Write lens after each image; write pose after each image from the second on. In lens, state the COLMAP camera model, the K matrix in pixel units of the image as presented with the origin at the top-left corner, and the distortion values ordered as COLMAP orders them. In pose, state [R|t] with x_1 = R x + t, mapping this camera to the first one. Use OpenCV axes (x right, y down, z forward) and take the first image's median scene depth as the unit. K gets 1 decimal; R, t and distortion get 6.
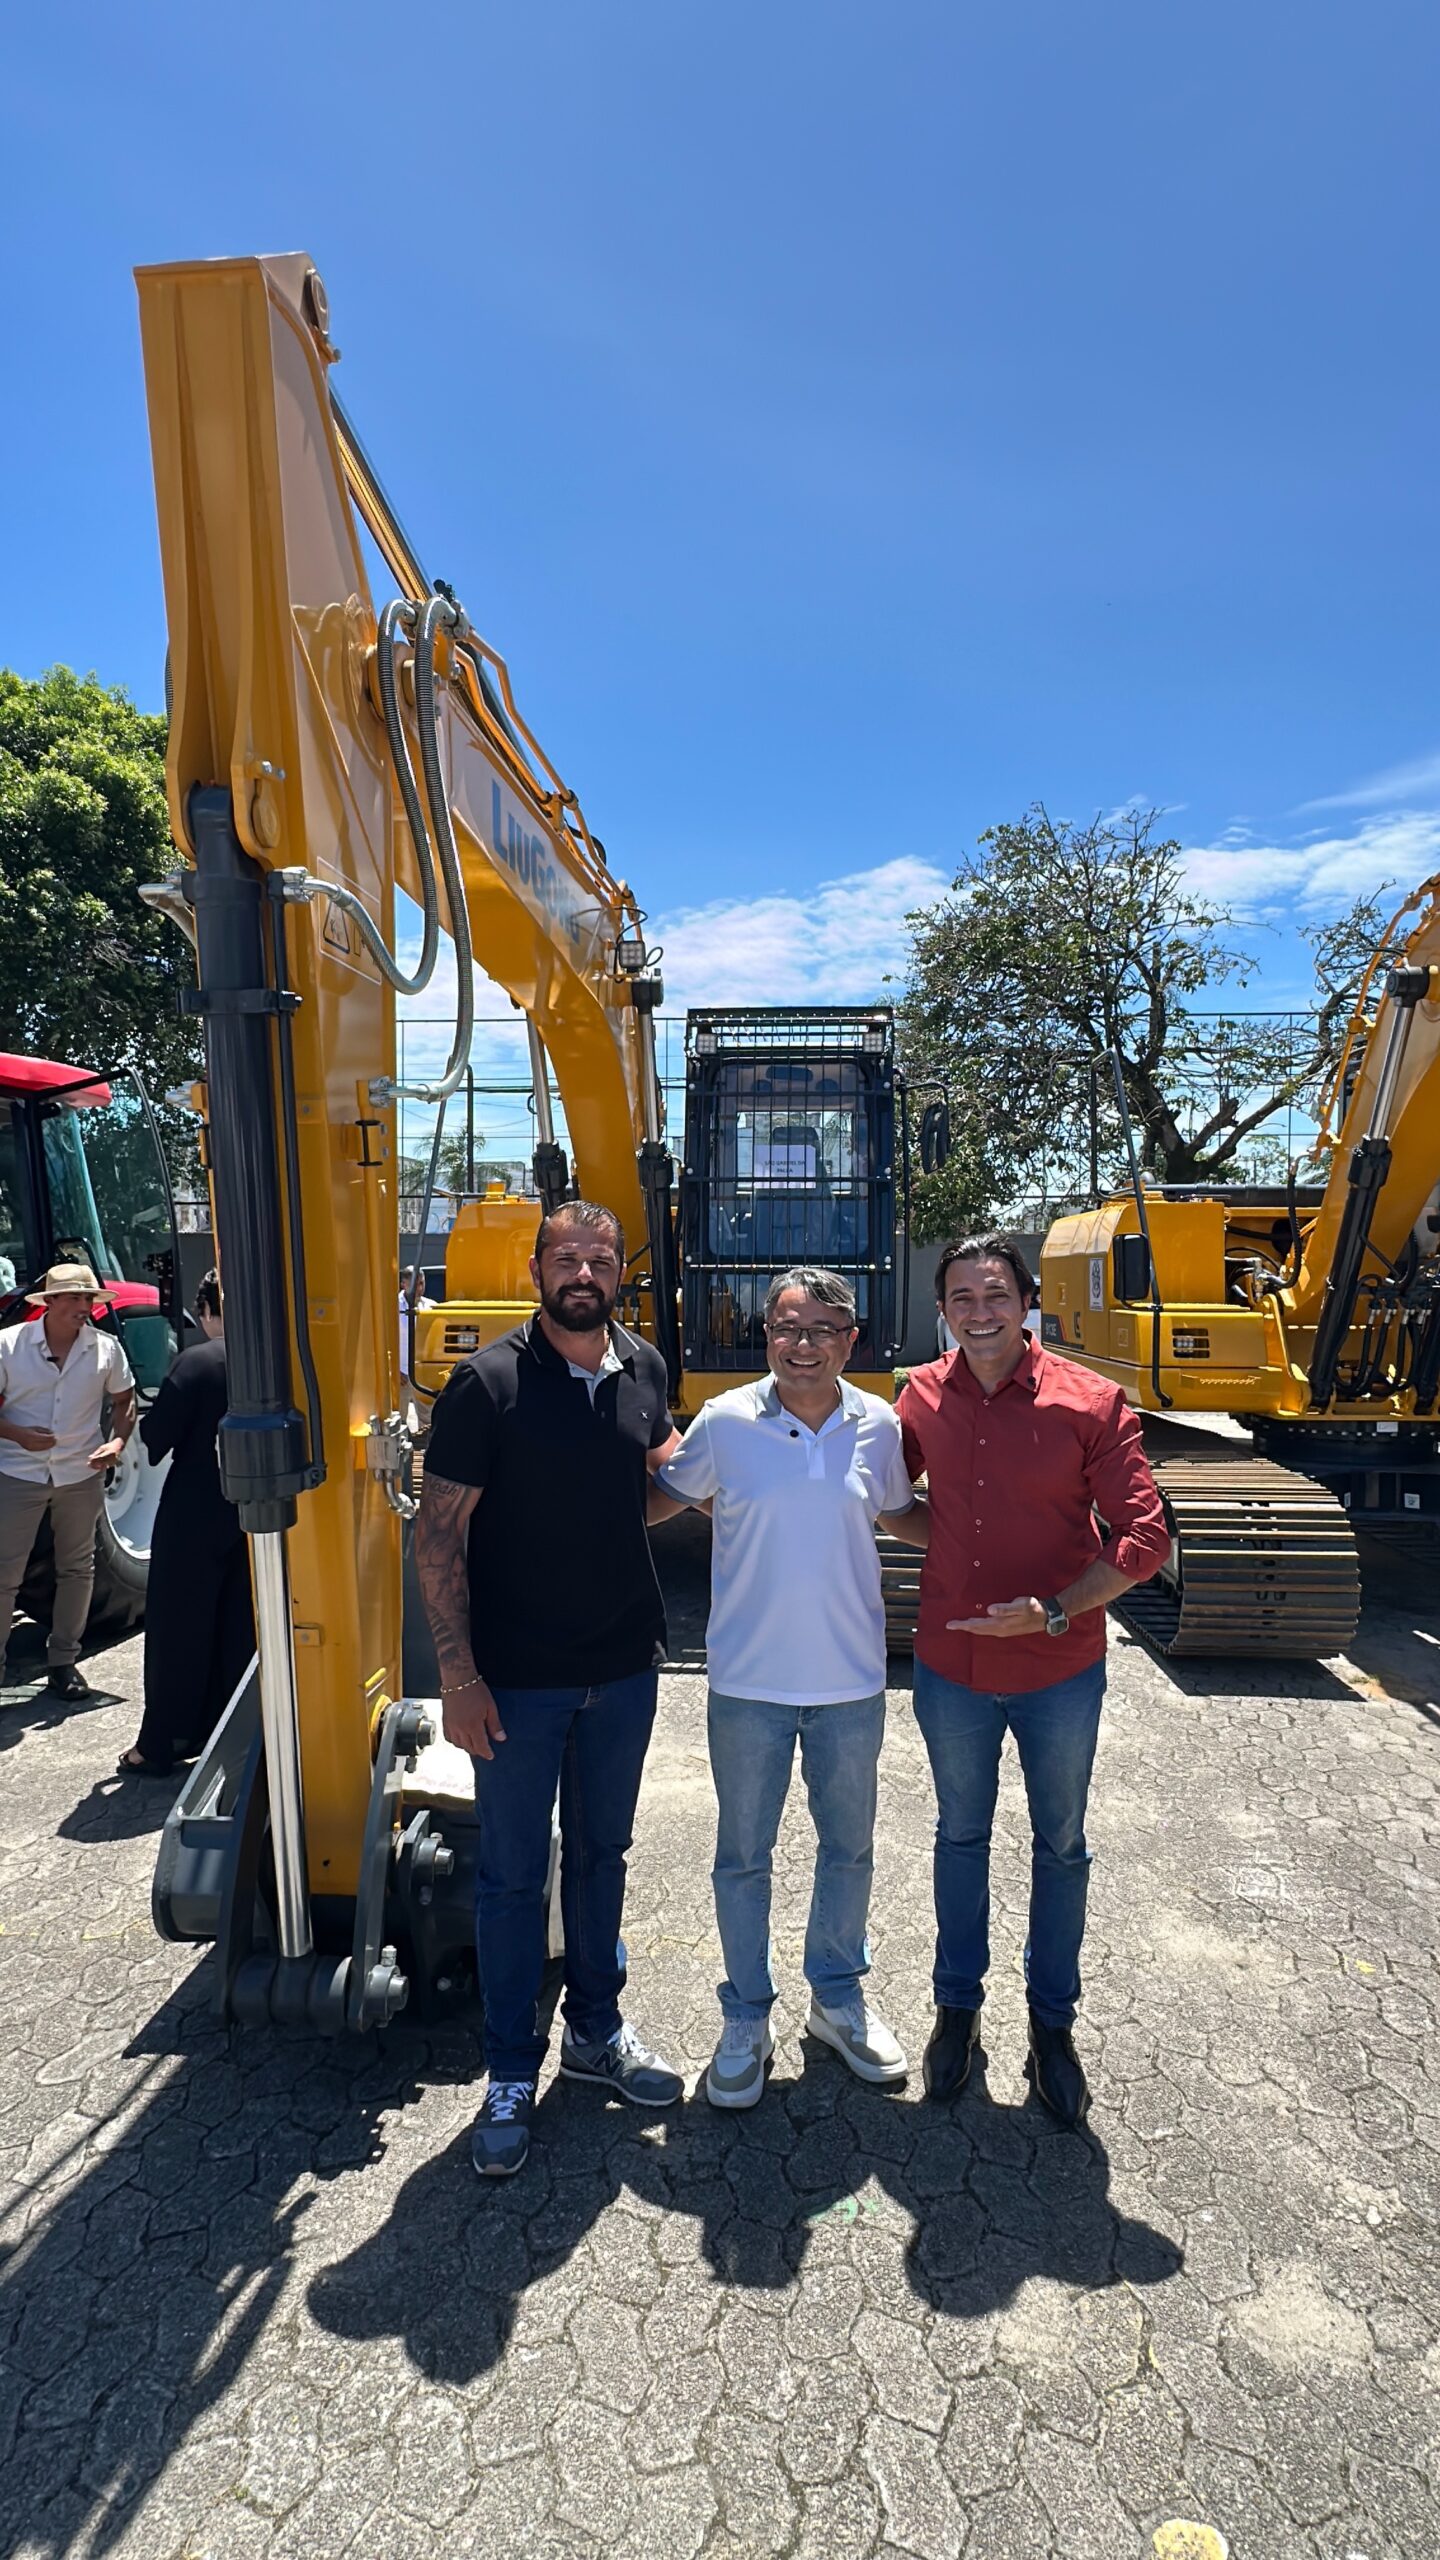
lens RADIAL K [[1278.1, 0, 718.3], [0, 1278.1, 1288.8], [0, 0, 1]] dist [-0.006711, -0.000208]
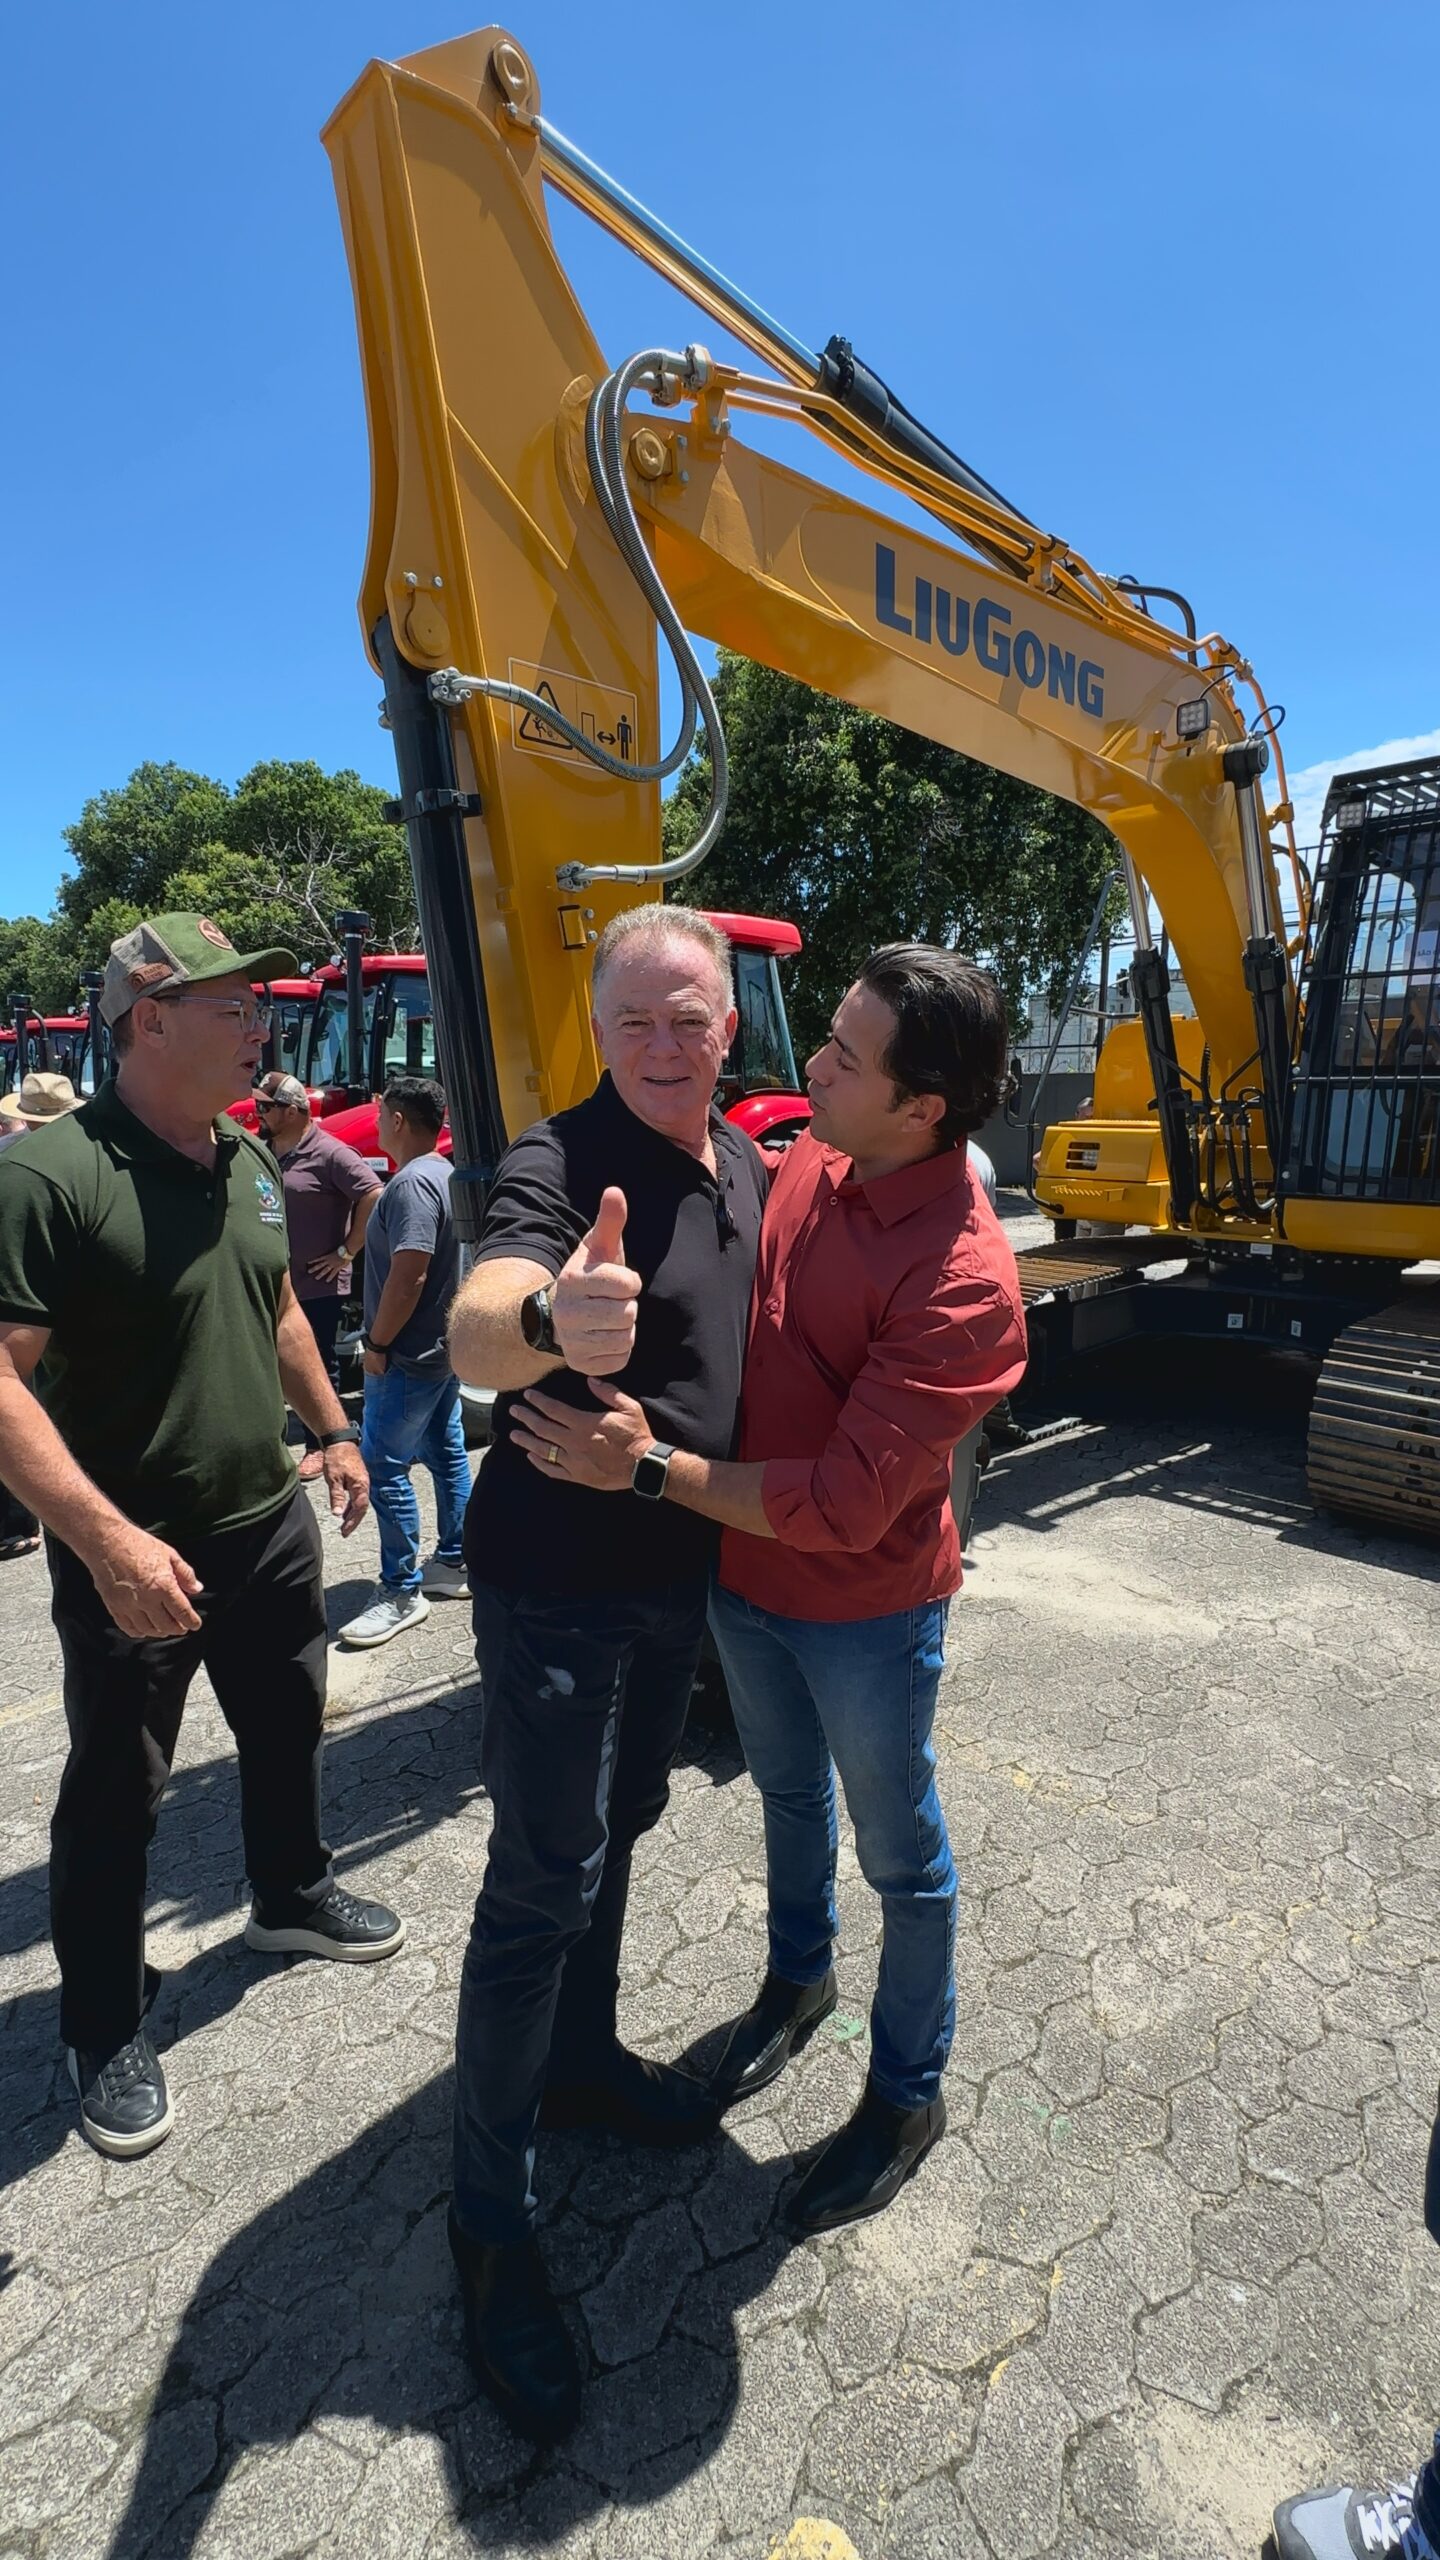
lens RADIAL K [[1112.3, 0, 708.1], [0, 1112.3, 1284.7], [0, 0, 1]] dist [-0.010505, 0.000131]
pose [[0.751079, 0.106864, -0.651507, 0.421794], [-0.016070, 0.989480, 0.143774, 0.045201], [0.660017, -0.097516, 0.744895, 0.308047]]
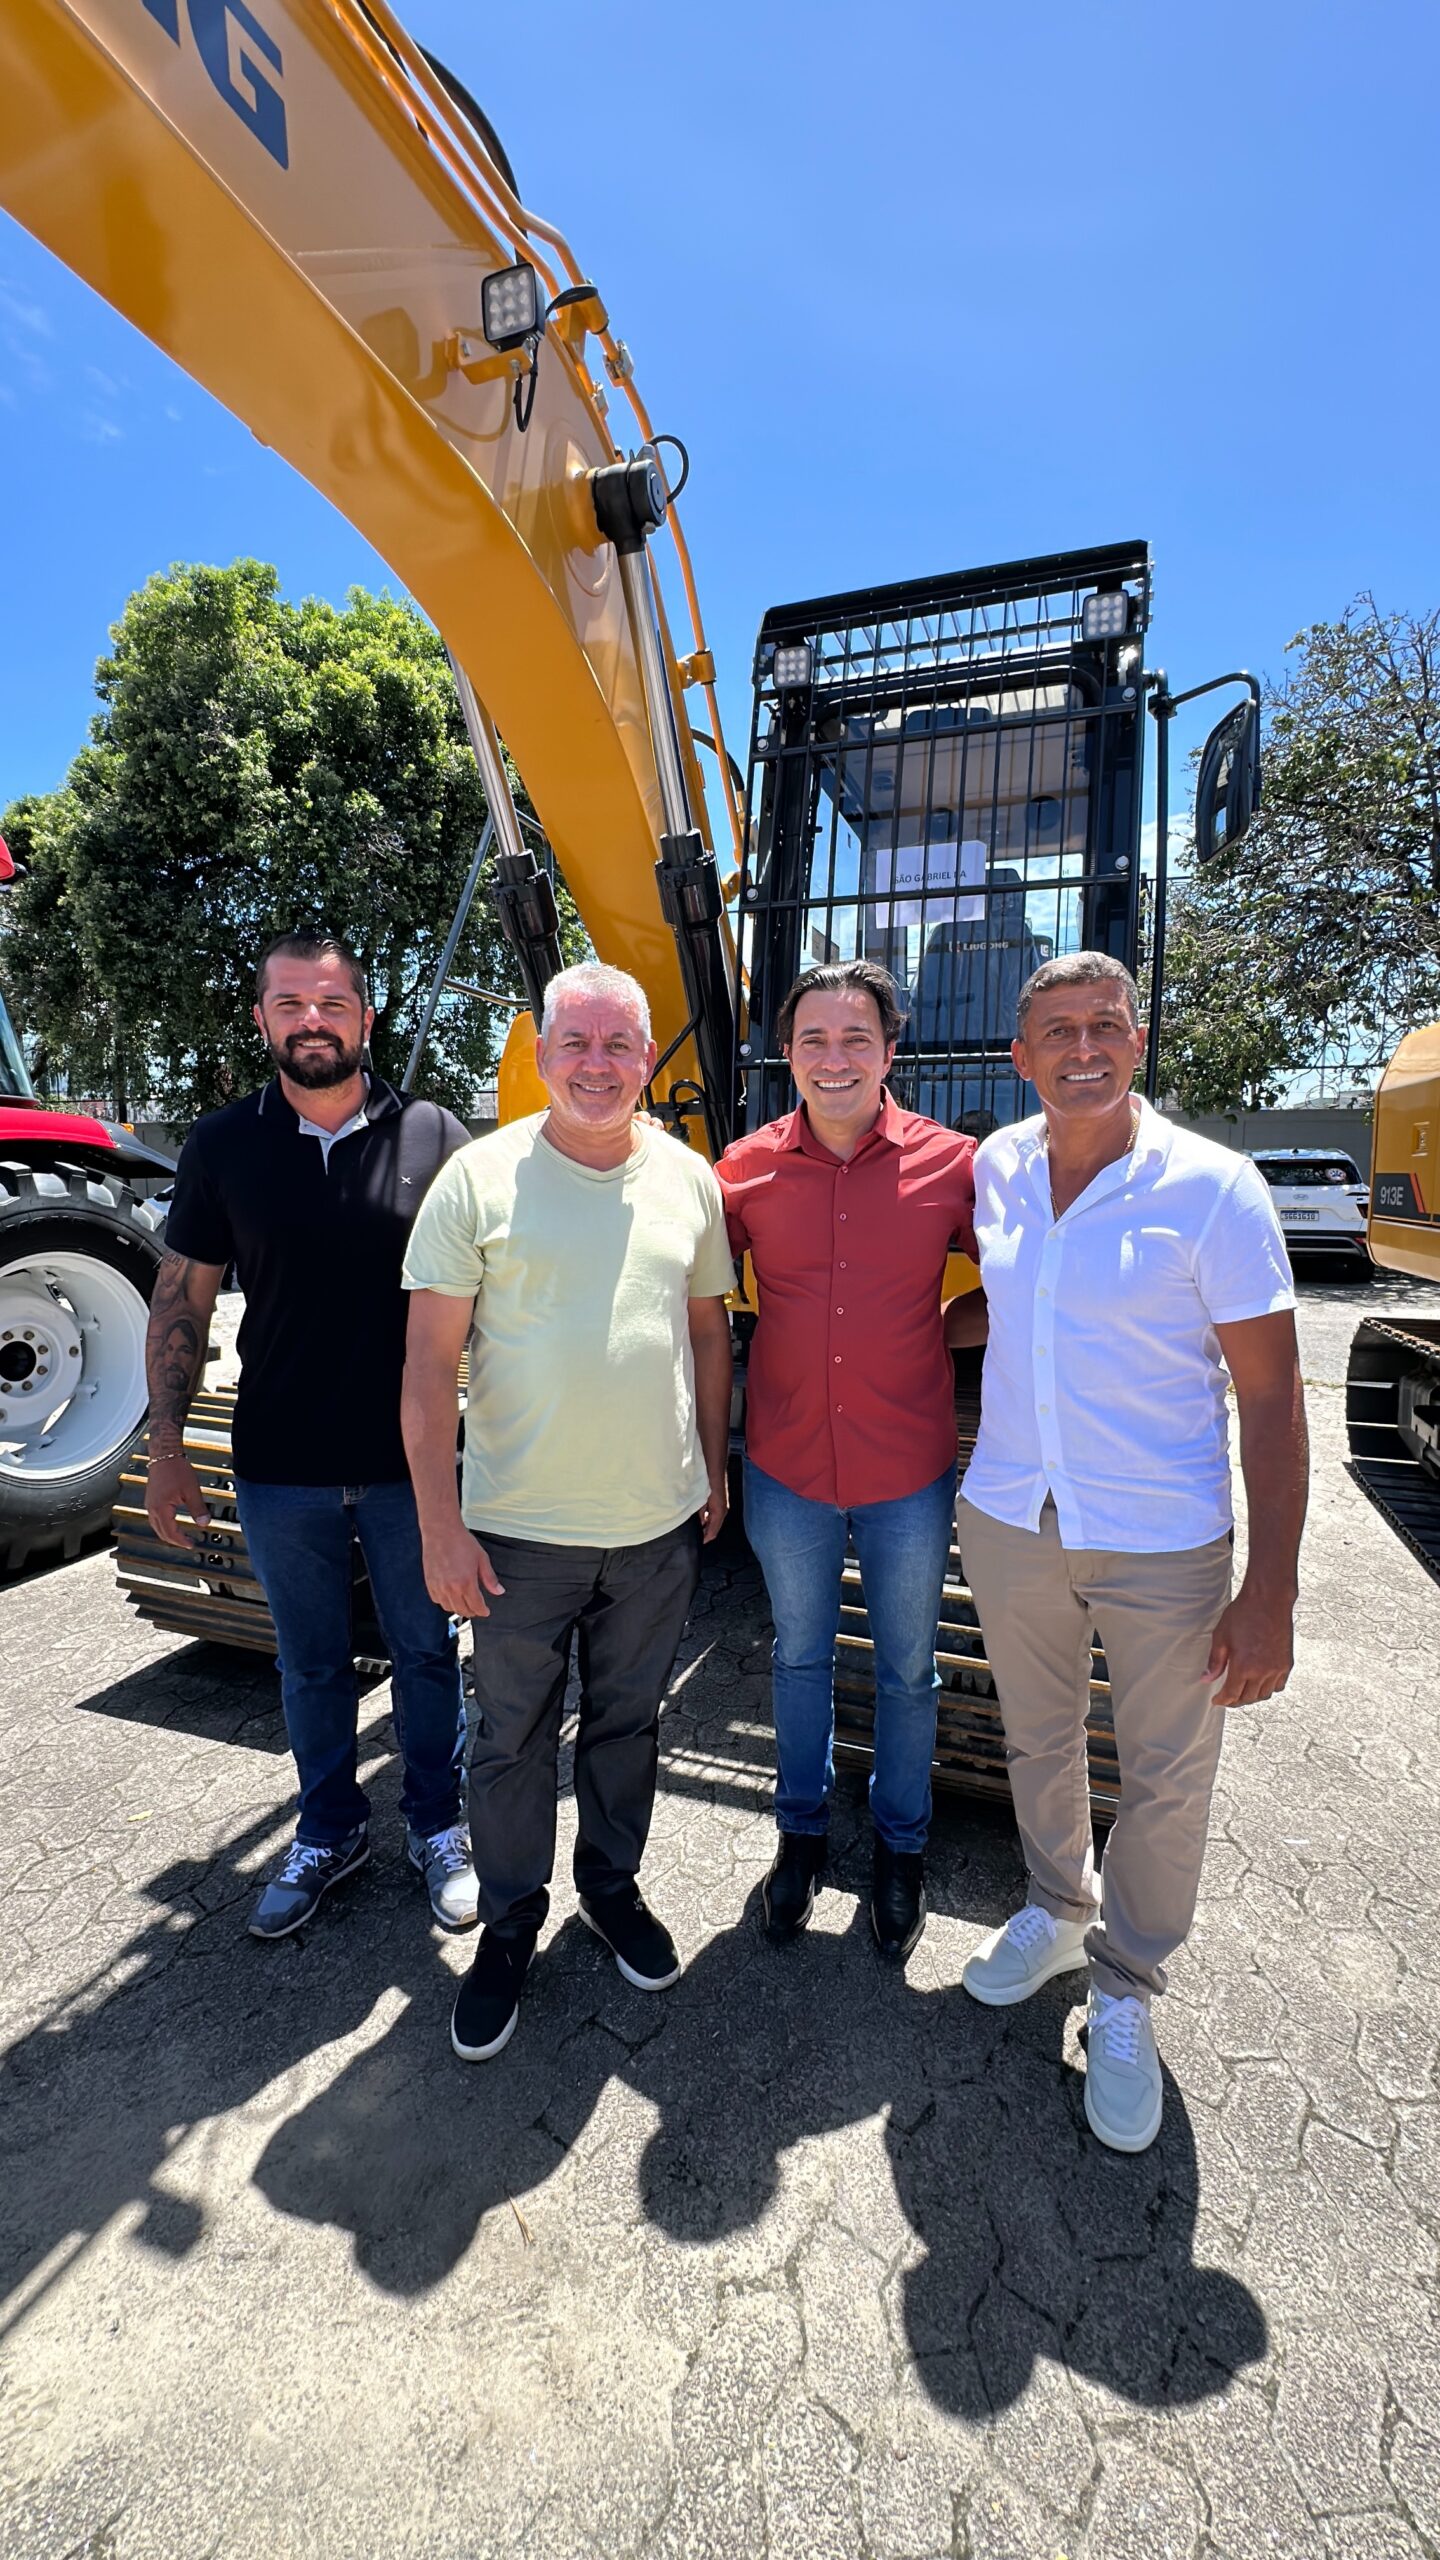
lens RADIAL K [[1034.2, 0, 715.5], [0, 1034.2, 1275.2], [0, 0, 1]] dist [0.002161, 0.000119]
pose [[0.963594, 0.029589, -0.265728, 0.199820], [-0.004019, 0.995348, 0.096260, 0.074017], [0.267340, -0.091687, 0.959230, 1.219288]]
